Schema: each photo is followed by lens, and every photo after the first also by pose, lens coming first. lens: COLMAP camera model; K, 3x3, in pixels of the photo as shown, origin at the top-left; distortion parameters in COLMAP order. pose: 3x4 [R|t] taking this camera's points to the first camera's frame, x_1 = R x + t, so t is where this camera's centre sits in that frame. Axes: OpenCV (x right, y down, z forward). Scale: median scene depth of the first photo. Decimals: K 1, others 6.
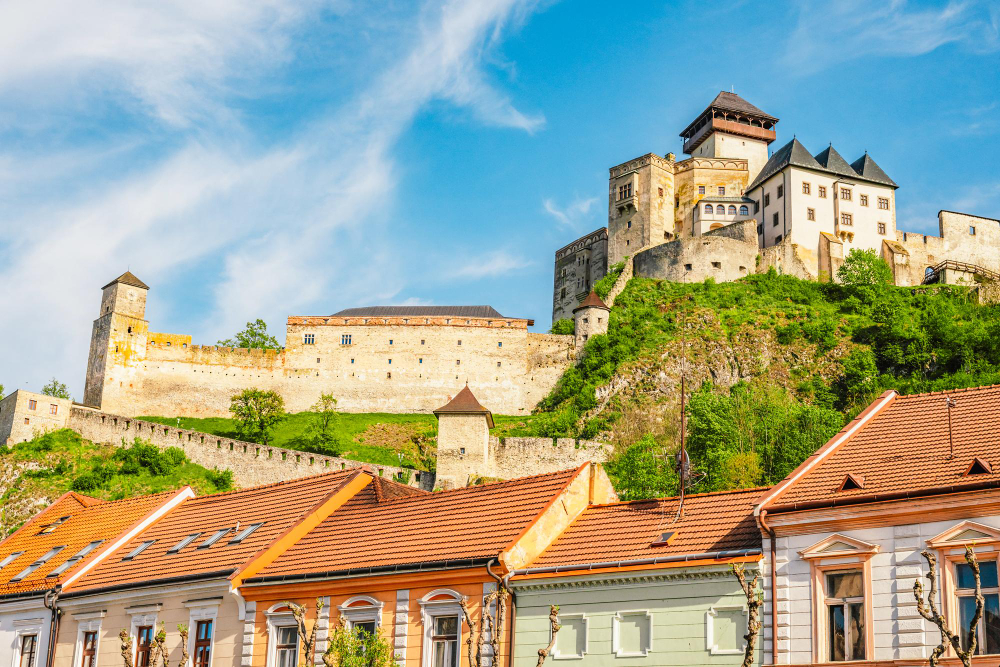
lens RADIAL K [[1515.0, 0, 498.3], [0, 1515.0, 332.4], [0, 0, 1]] dist [-0.000697, -0.001367]
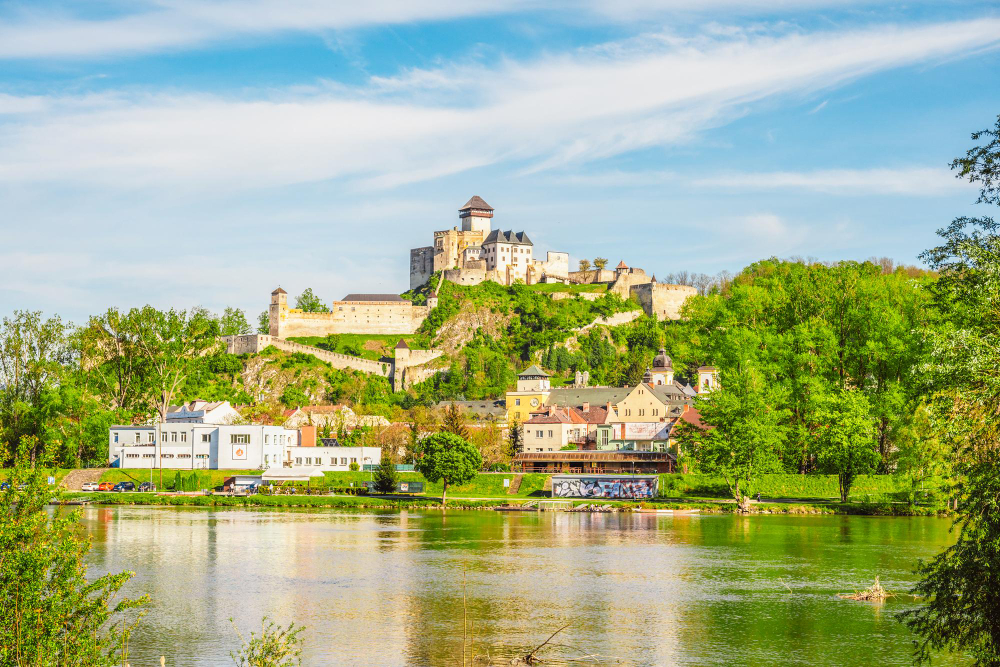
lens RADIAL K [[1611.2, 0, 500.0], [0, 1611.2, 333.5], [0, 0, 1]] dist [-0.007599, -0.012374]
pose [[0.984584, -0.023694, 0.173300, -0.356076], [-0.019252, 0.970083, 0.242010, -0.707516], [-0.173850, -0.241616, 0.954672, -2.076378]]
